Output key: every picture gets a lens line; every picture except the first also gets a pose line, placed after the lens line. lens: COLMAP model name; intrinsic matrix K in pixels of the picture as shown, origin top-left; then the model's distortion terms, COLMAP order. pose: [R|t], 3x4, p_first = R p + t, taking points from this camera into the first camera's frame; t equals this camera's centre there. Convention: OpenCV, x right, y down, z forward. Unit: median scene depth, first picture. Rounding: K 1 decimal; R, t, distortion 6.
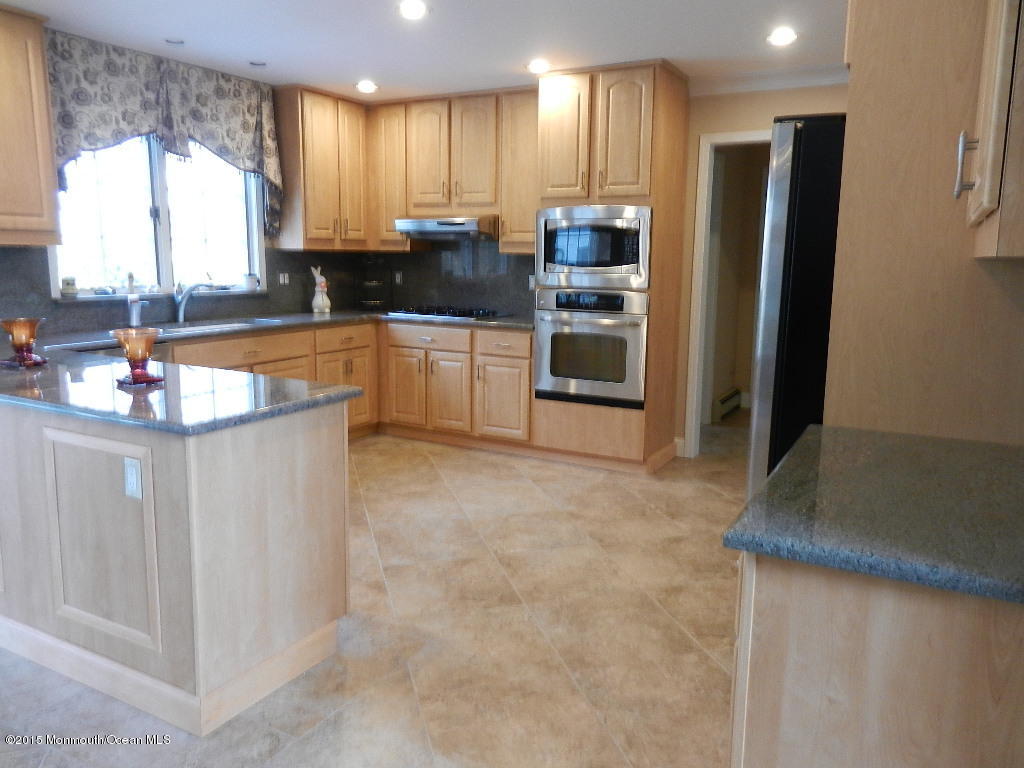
lens RADIAL K [[765.9, 0, 516.4], [0, 765.9, 381.3], [0, 0, 1]] dist [0.006017, 0.007983]
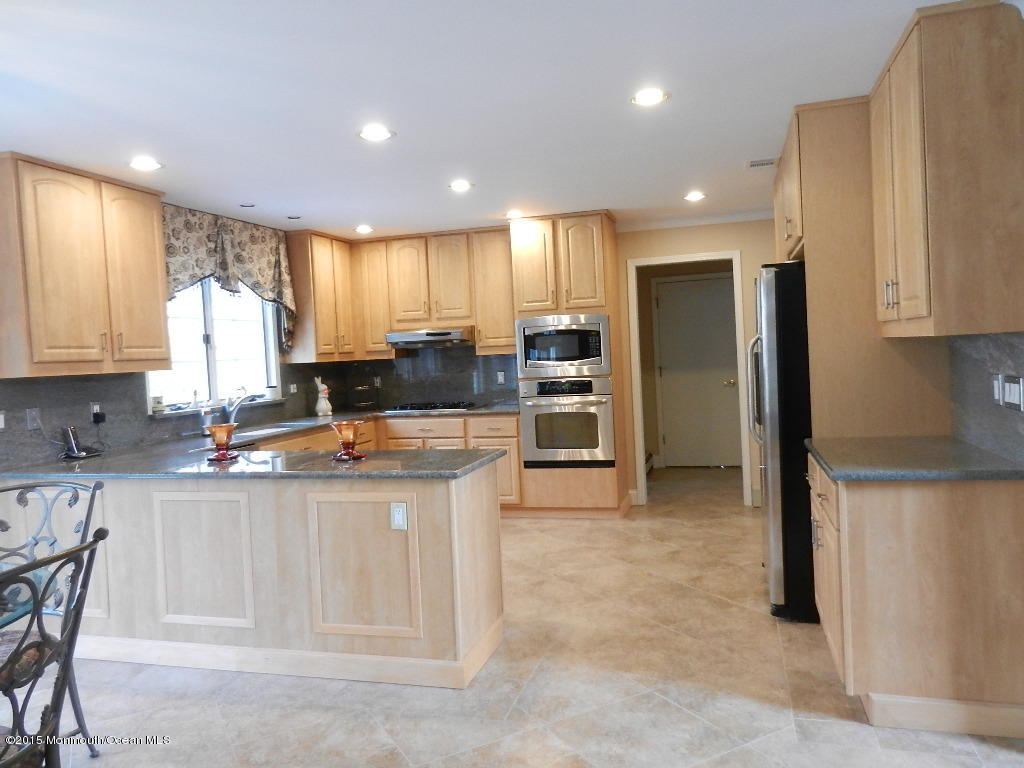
lens RADIAL K [[765.9, 0, 516.4], [0, 765.9, 381.3], [0, 0, 1]] dist [0.006017, 0.007983]
pose [[0.971715, -0.068655, 0.225957, -0.281888], [0.097368, 0.988171, -0.118479, 0.031417], [-0.215150, 0.137129, 0.966905, -0.240425]]
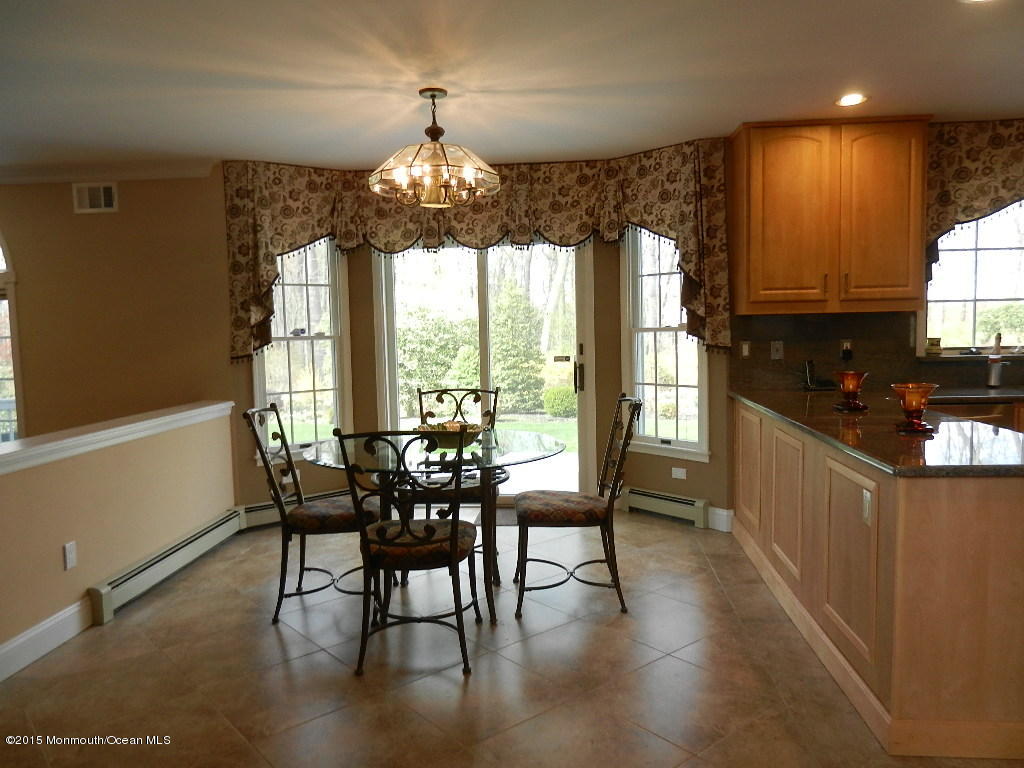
lens RADIAL K [[765.9, 0, 516.4], [0, 765.9, 381.3], [0, 0, 1]] dist [0.006017, 0.007983]
pose [[0.412994, 0.047220, -0.909509, 0.160833], [-0.119161, 0.992872, -0.002561, 0.000834], [0.902904, 0.109436, 0.415677, 0.002091]]
